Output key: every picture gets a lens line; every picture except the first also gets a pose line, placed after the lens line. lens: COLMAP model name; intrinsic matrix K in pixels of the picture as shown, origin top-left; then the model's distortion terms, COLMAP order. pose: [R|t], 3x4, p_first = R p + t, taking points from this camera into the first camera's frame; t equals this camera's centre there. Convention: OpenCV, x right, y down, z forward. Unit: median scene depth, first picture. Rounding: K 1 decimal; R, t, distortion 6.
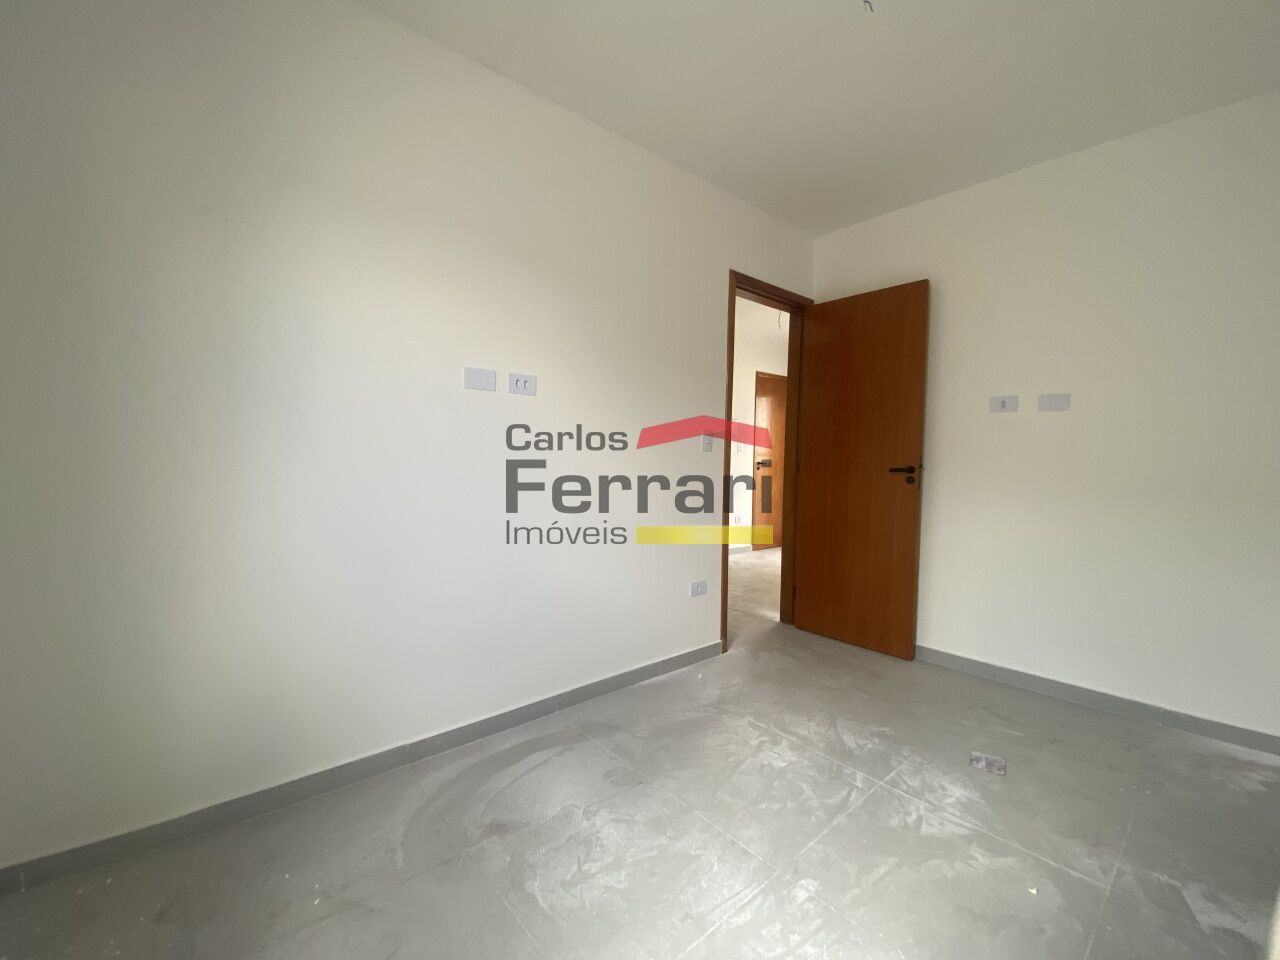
lens RADIAL K [[515.5, 0, 640.0], [0, 515.5, 480.0], [0, 0, 1]] dist [-0.000487, -0.000037]
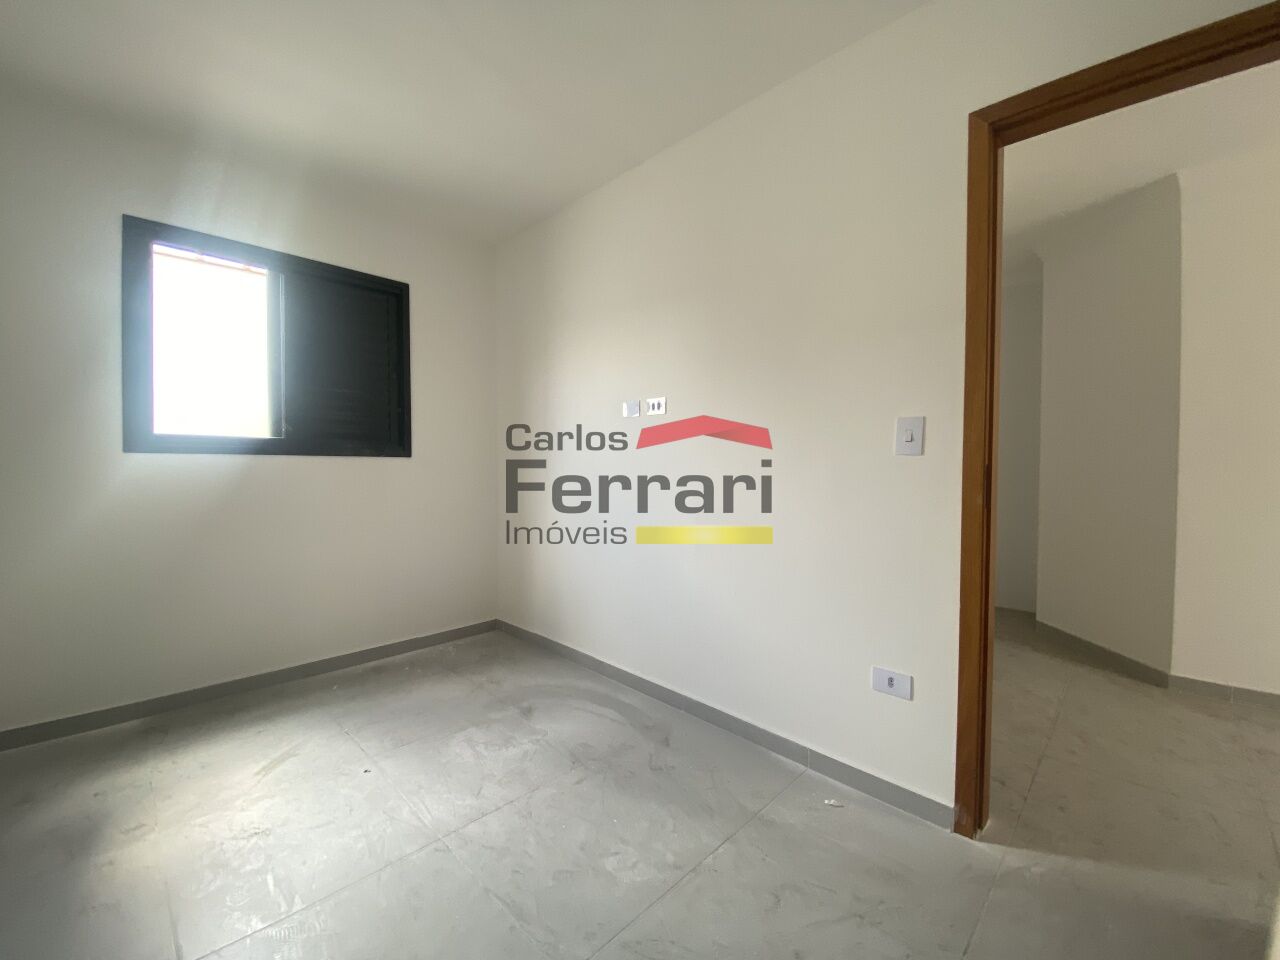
lens RADIAL K [[528.6, 0, 640.0], [0, 528.6, 480.0], [0, 0, 1]] dist [-0.000314, -0.000024]
pose [[0.094693, 0.012581, -0.995427, 1.206154], [-0.062804, 0.998004, 0.006639, -0.013036], [0.993523, 0.061888, 0.095295, 1.094876]]
